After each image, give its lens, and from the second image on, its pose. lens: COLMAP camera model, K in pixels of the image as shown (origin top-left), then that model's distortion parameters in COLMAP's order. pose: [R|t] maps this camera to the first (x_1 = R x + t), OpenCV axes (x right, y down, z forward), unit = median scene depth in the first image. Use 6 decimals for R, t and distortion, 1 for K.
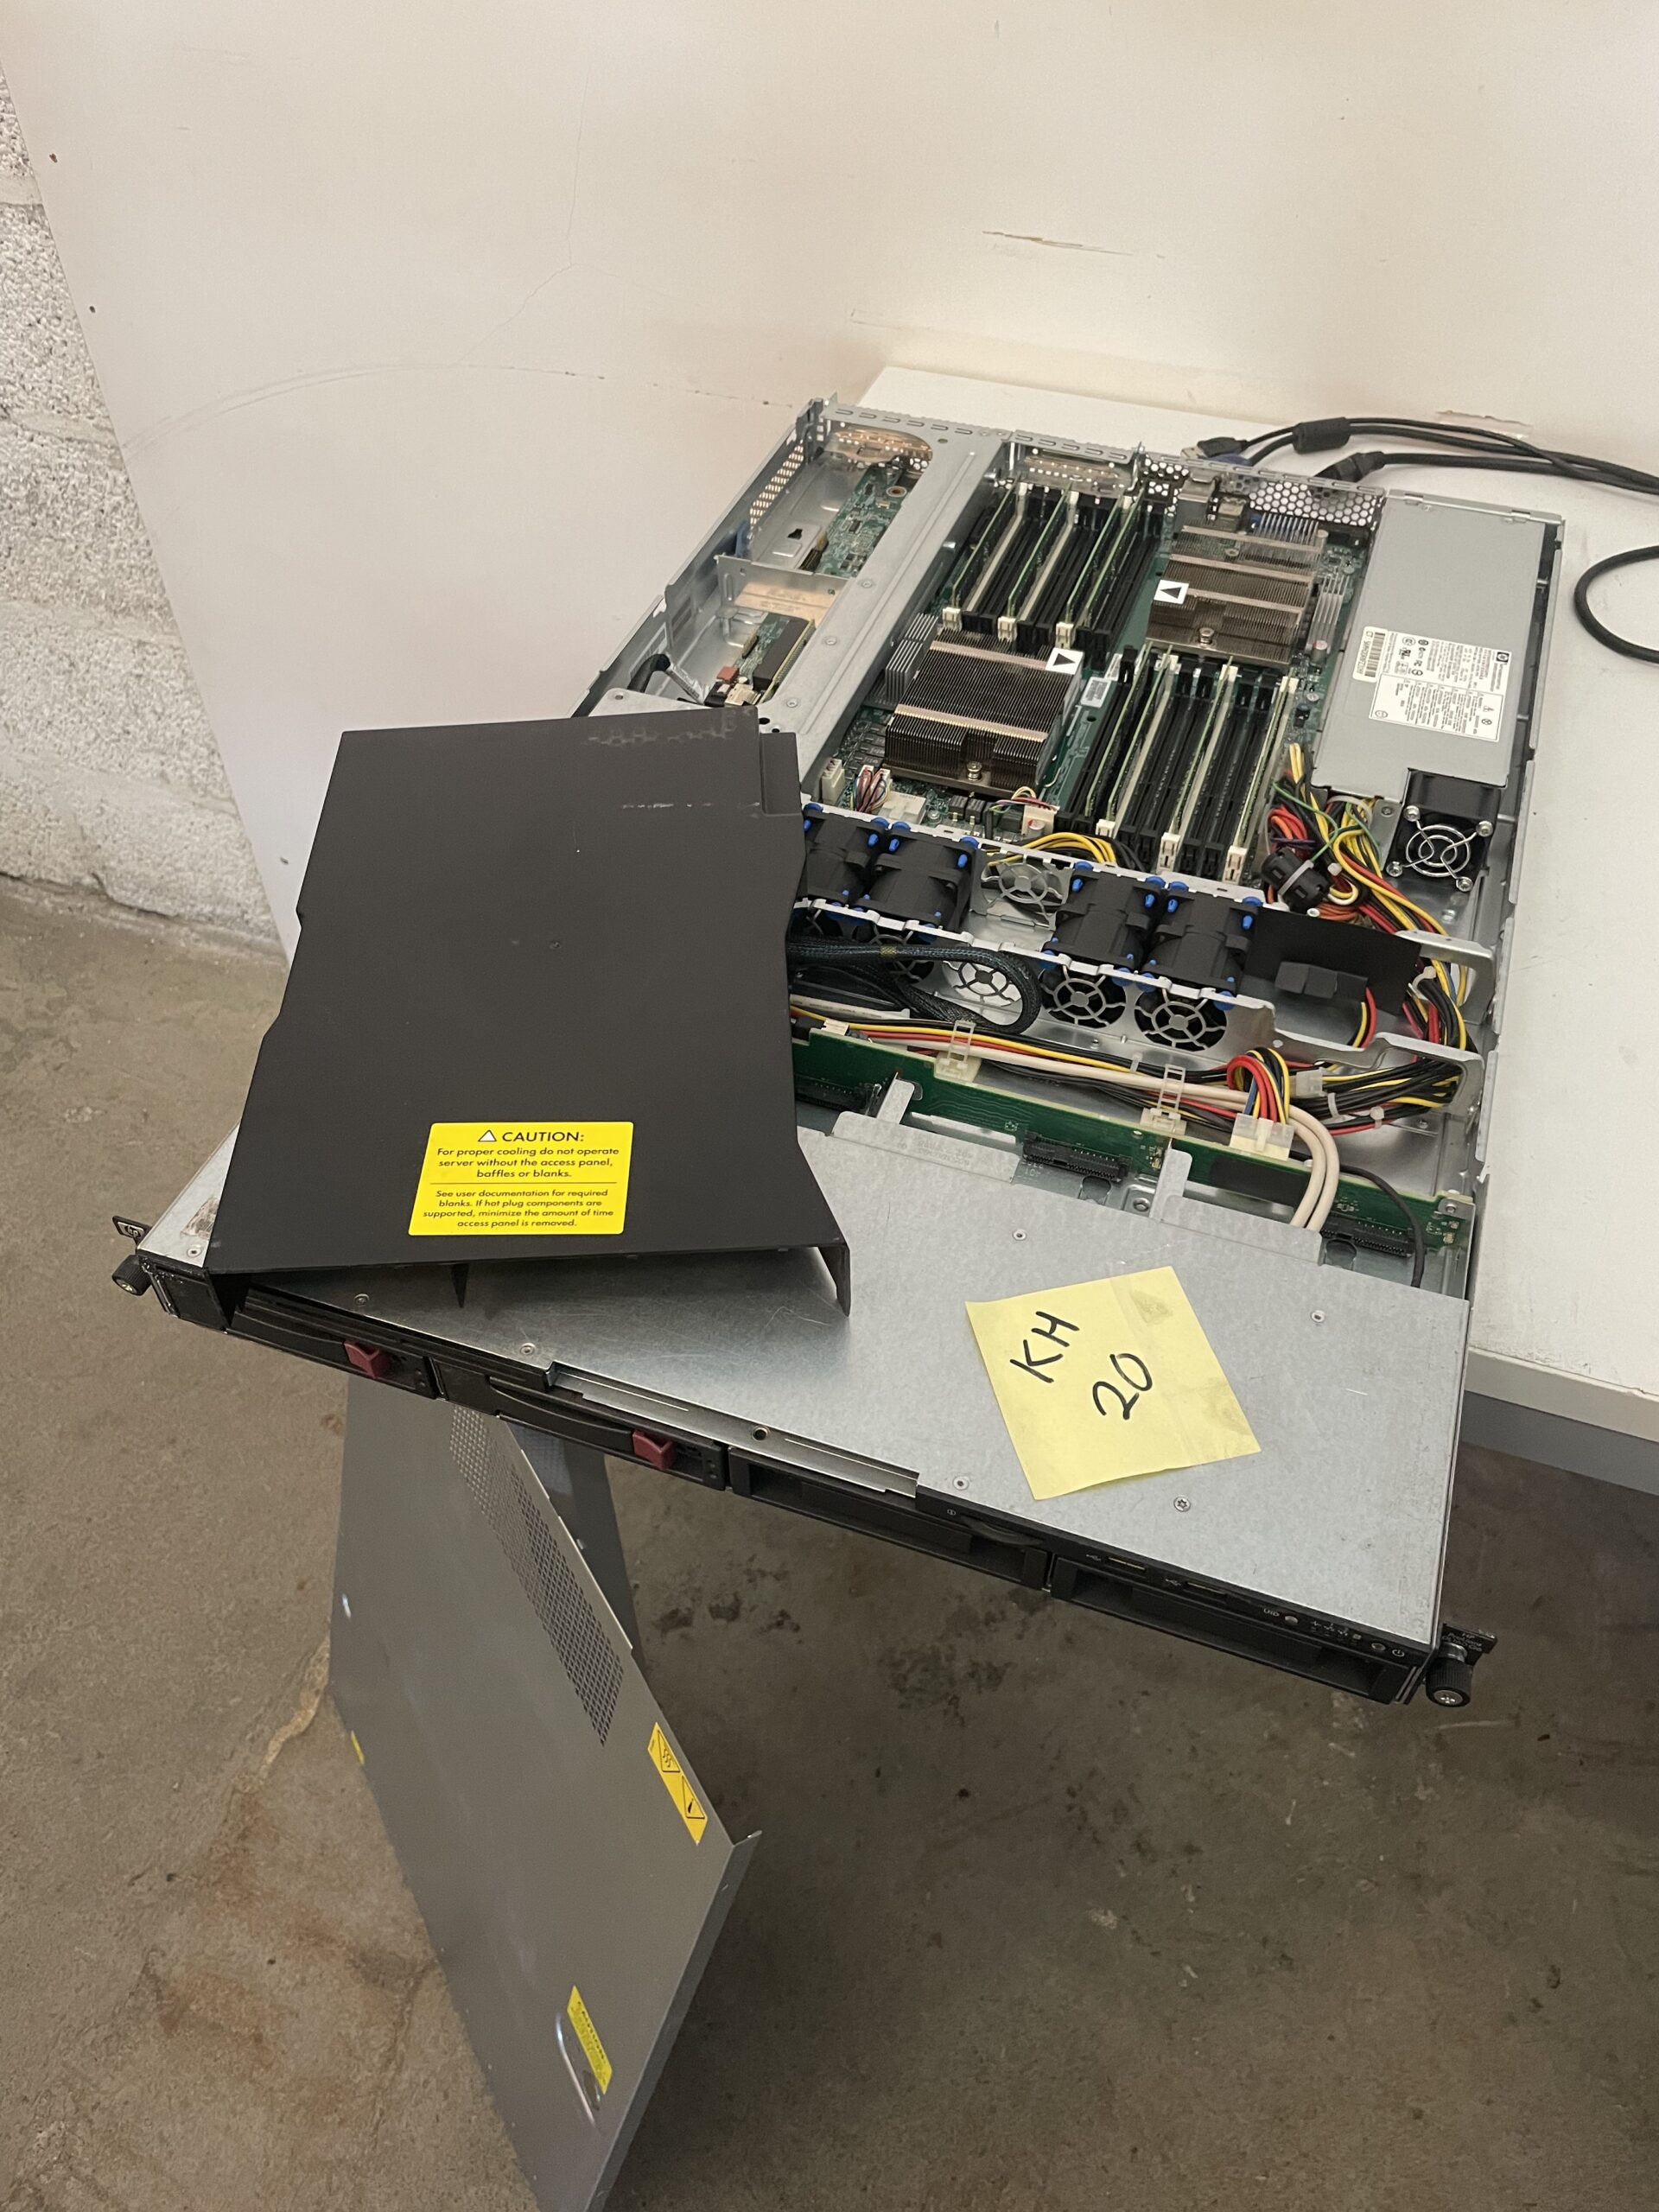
lens RADIAL K [[1704.9, 0, 837.1], [0, 1704.9, 1111.2], [0, 0, 1]] dist [0.072049, -0.108552]
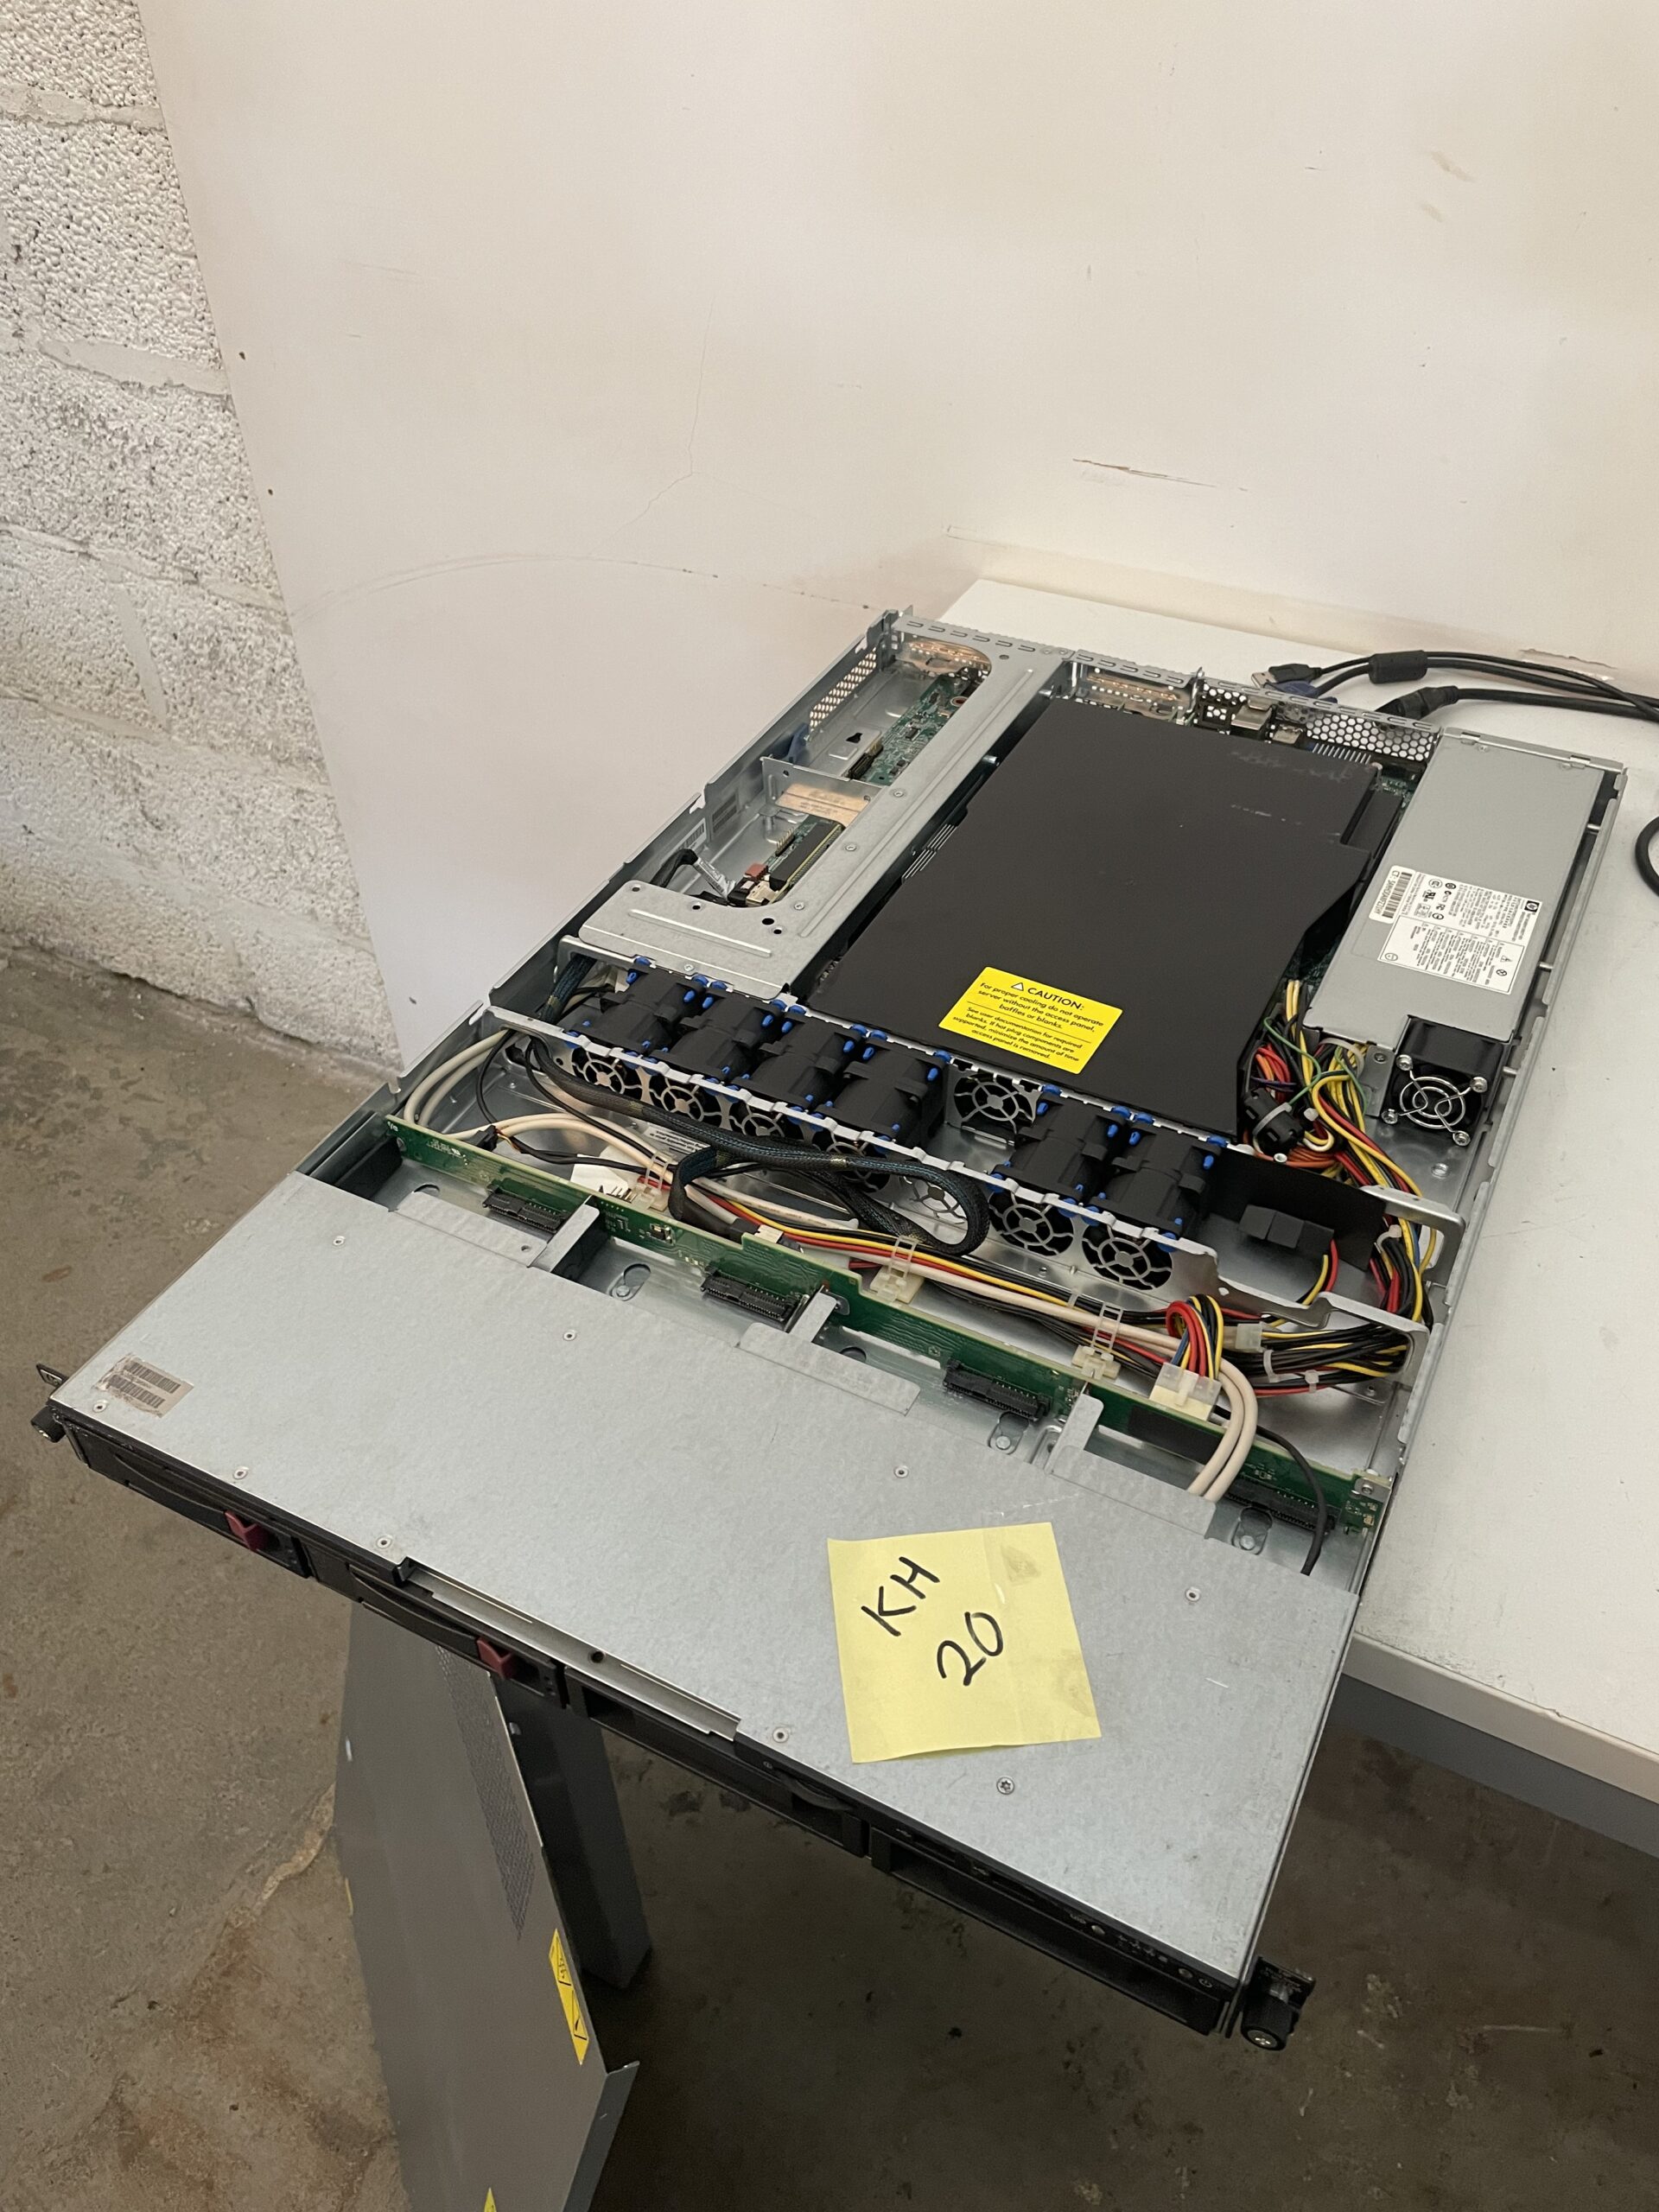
lens RADIAL K [[1704.9, 0, 829.7], [0, 1704.9, 1100.1], [0, 0, 1]] dist [0.072049, -0.108552]
pose [[0.989997, 0.078298, -0.117367, 0.078918], [-0.088864, 0.992178, -0.087670, -0.023479], [0.109584, 0.097223, 0.989211, 0.004268]]
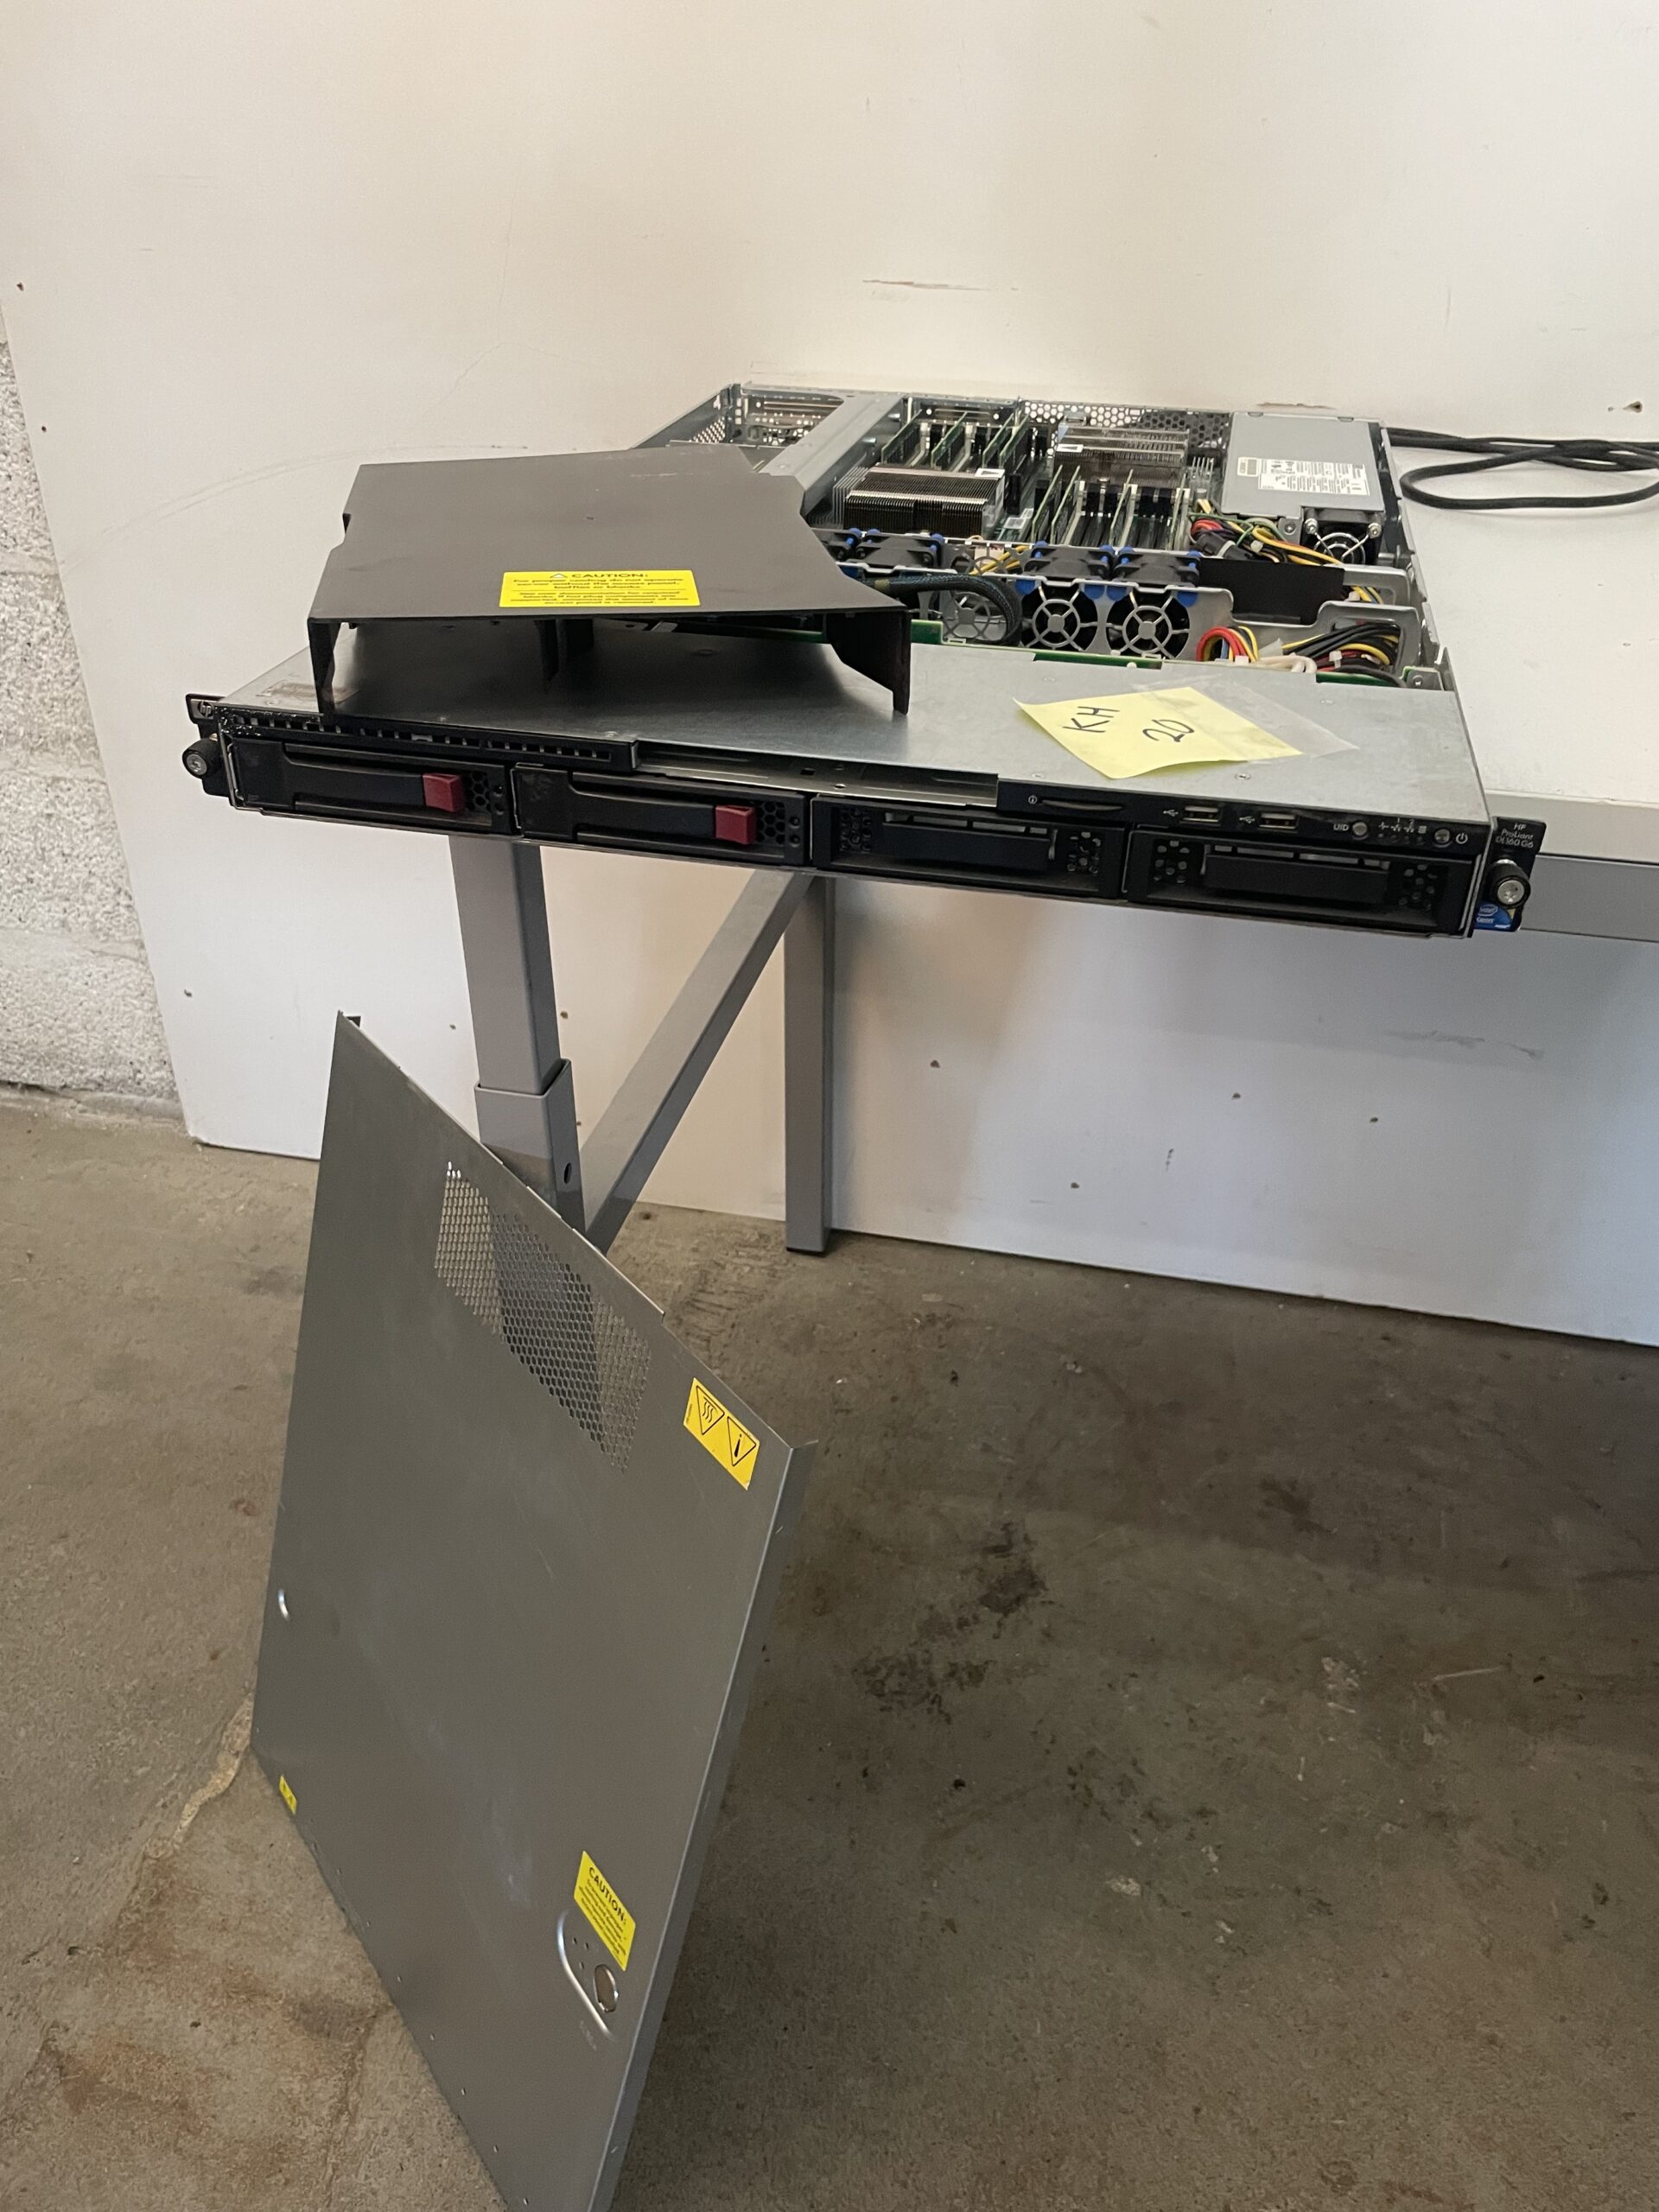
lens RADIAL K [[1704.9, 0, 842.0], [0, 1704.9, 1102.4], [0, 0, 1]] dist [0.072049, -0.108552]
pose [[0.992681, -0.050600, 0.109655, -0.075444], [0.077782, 0.962468, -0.260012, 0.290504], [-0.092383, 0.266638, 0.959359, 0.017275]]
